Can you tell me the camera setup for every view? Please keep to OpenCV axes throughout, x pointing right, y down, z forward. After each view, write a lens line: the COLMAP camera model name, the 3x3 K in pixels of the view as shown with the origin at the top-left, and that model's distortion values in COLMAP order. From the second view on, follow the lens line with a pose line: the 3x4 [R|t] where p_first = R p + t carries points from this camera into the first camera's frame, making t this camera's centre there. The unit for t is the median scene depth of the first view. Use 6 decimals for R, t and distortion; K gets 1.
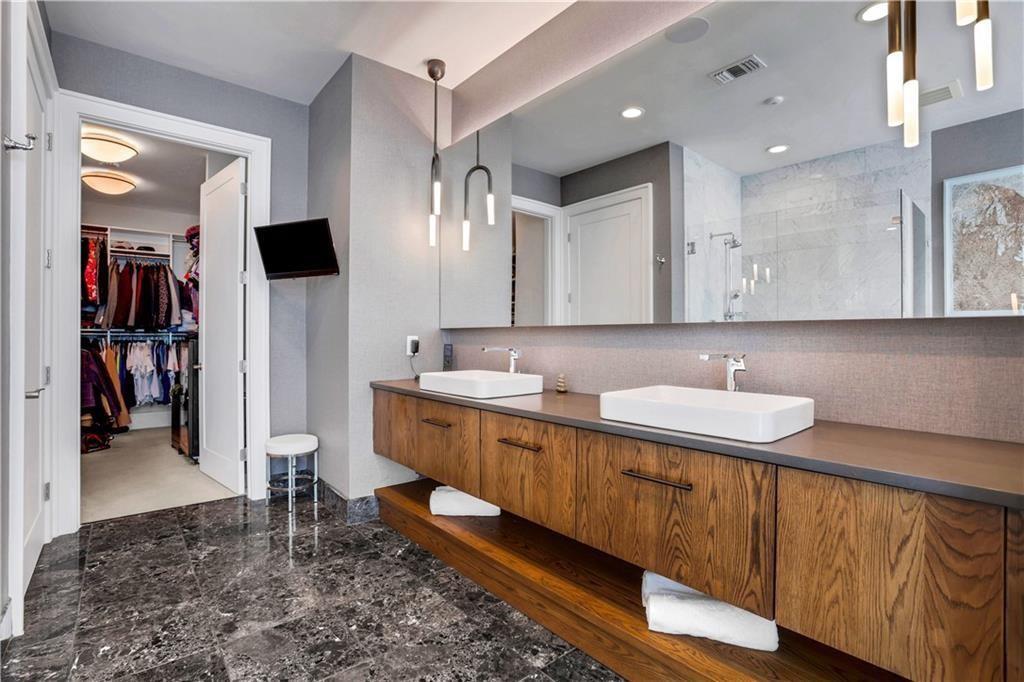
lens RADIAL K [[475.9, 0, 516.1], [0, 475.9, 341.3], [0, 0, 1]] dist [-0.055620, 0.017076]
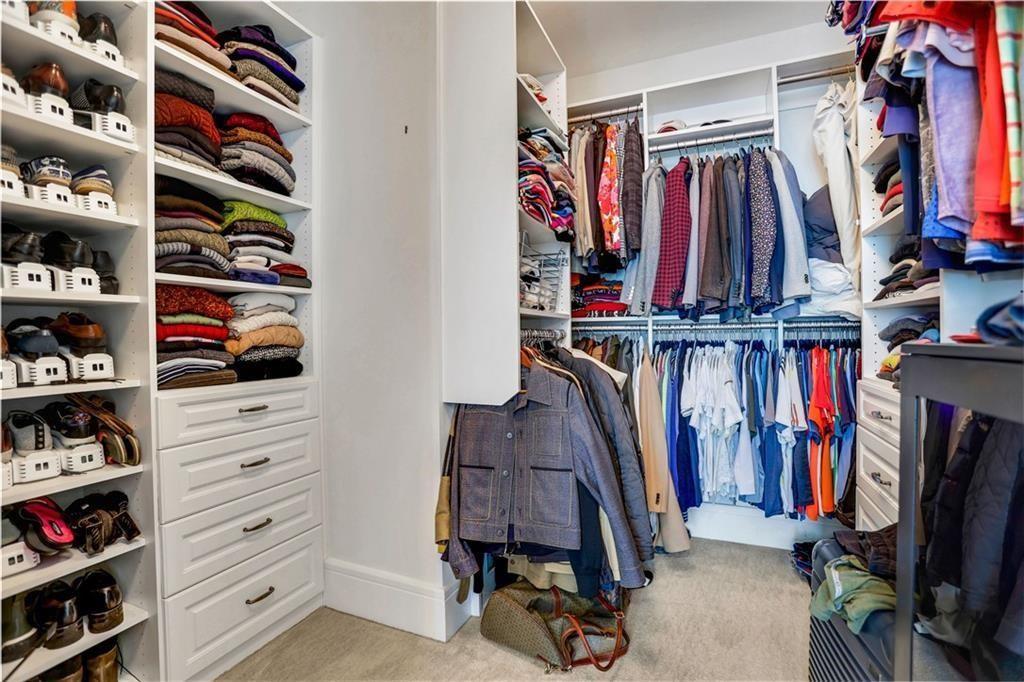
lens RADIAL K [[475.9, 0, 514.4], [0, 475.9, 338.1], [0, 0, 1]] dist [-0.055620, 0.017076]
pose [[0.442162, -0.010878, -0.896869, -0.998660], [0.006492, 0.999939, -0.008927, -0.005023], [0.896912, -0.001875, 0.442205, 1.273714]]
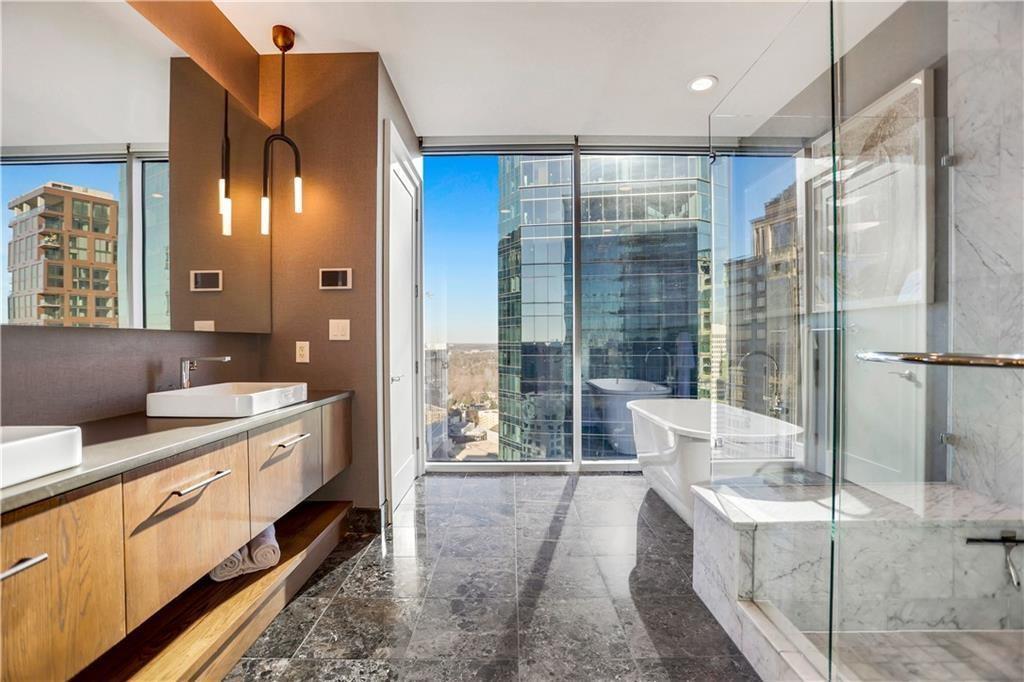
lens RADIAL K [[475.9, 0, 510.4], [0, 475.9, 345.6], [0, 0, 1]] dist [-0.055620, 0.017076]
pose [[-0.752631, -0.000342, 0.658442, -0.584495], [0.013972, 0.999766, 0.016490, -0.005850], [-0.658294, 0.021610, -0.752451, 0.836552]]
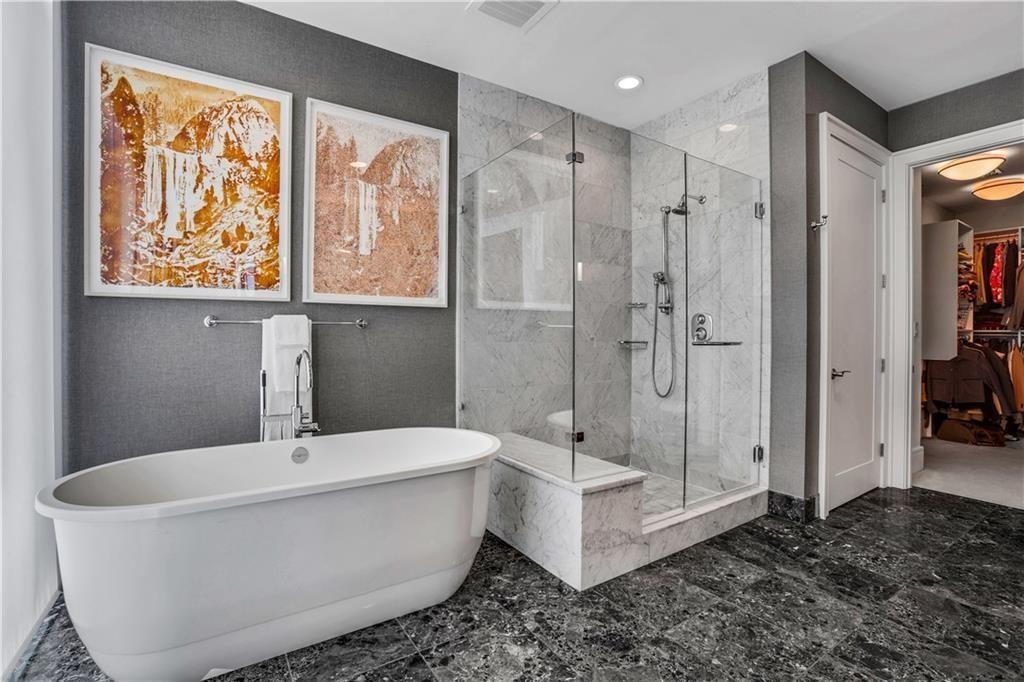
lens RADIAL K [[475.9, 0, 498.0], [0, 475.9, 332.2], [0, 0, 1]] dist [-0.055620, 0.017076]
pose [[-0.136952, -0.007164, -0.990552, 0.453218], [-0.016556, 0.999851, -0.004943, 0.002197], [0.990439, 0.015722, -0.137051, 0.037002]]
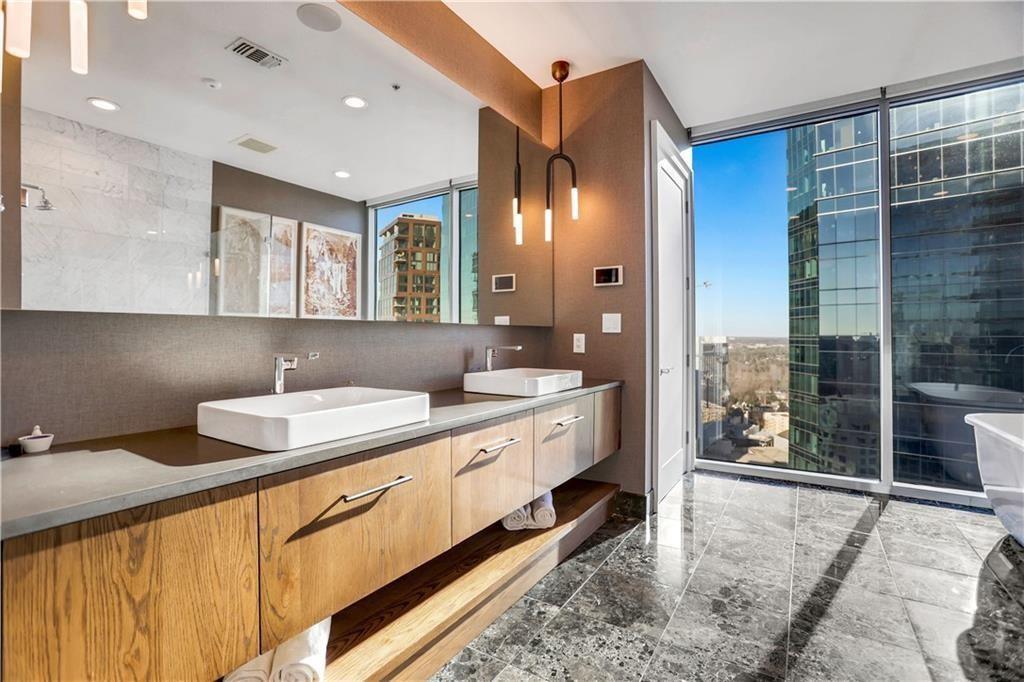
lens RADIAL K [[475.9, 0, 503.3], [0, 475.9, 340.8], [0, 0, 1]] dist [-0.055620, 0.017076]
pose [[-0.272549, -0.011013, 0.962079, -0.625444], [0.011802, 0.999821, 0.014789, -0.006981], [-0.962070, 0.015385, -0.272370, 0.851381]]
